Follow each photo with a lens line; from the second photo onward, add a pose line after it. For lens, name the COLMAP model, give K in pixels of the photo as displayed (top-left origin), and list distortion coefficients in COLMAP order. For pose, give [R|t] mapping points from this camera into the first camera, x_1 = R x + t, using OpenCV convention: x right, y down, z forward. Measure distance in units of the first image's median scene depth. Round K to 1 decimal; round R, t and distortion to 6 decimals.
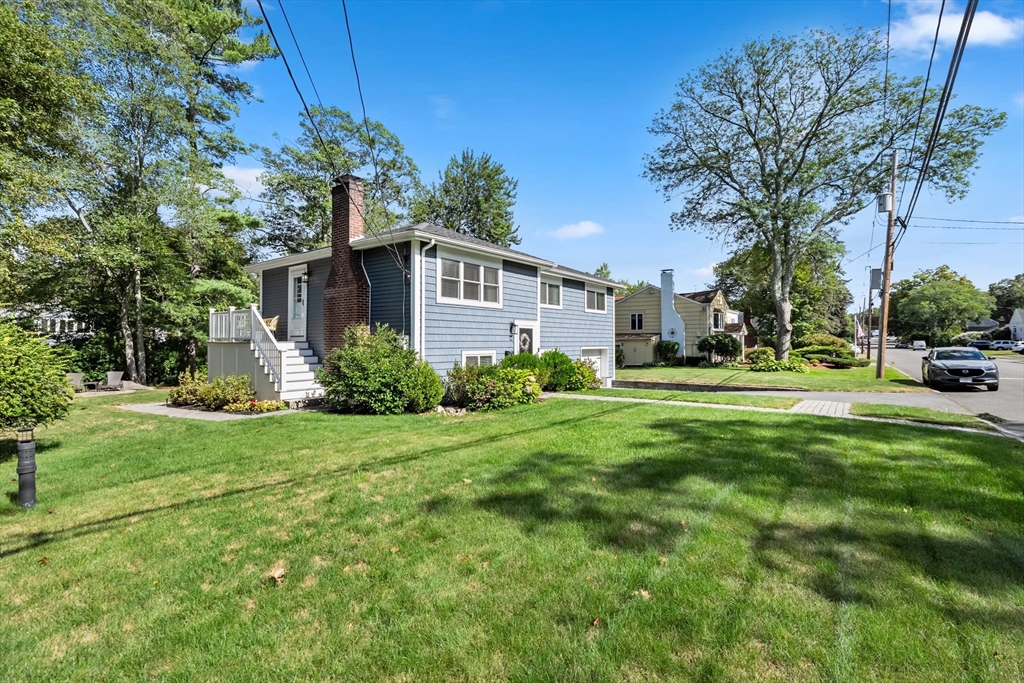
lens RADIAL K [[470.9, 0, 510.1], [0, 470.9, 325.1], [0, 0, 1]] dist [0.000179, -0.000104]
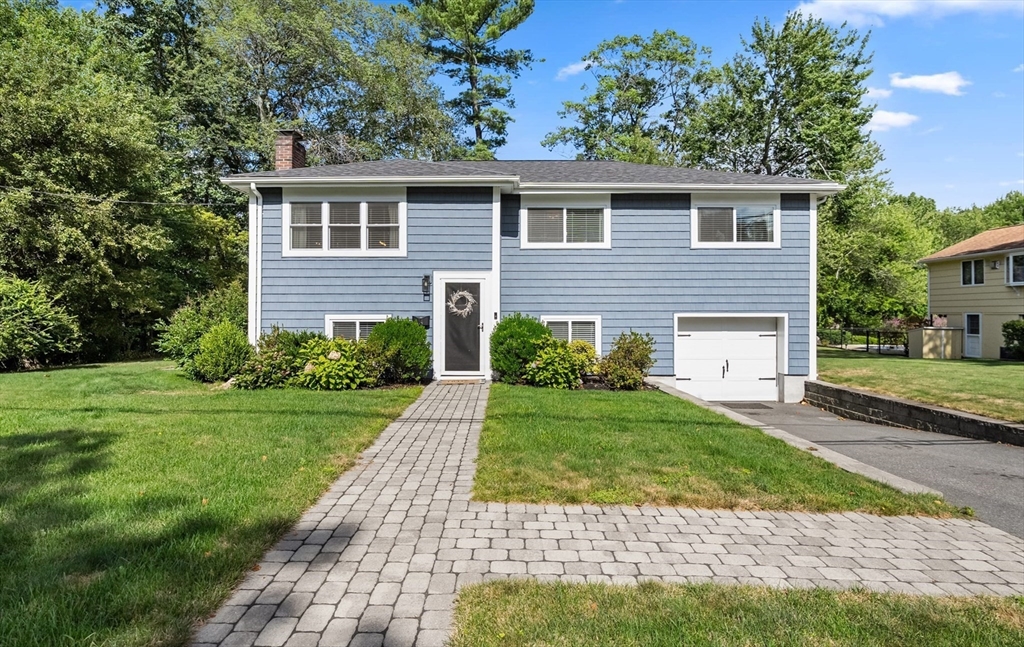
lens RADIAL K [[535.4, 0, 512.0], [0, 535.4, 323.5], [0, 0, 1]] dist [-0.000909, -0.000038]
pose [[0.606714, 0.007096, -0.794889, 0.730295], [0.029797, 0.999054, 0.031662, 0.045816], [0.794362, -0.042895, 0.605928, 0.633291]]
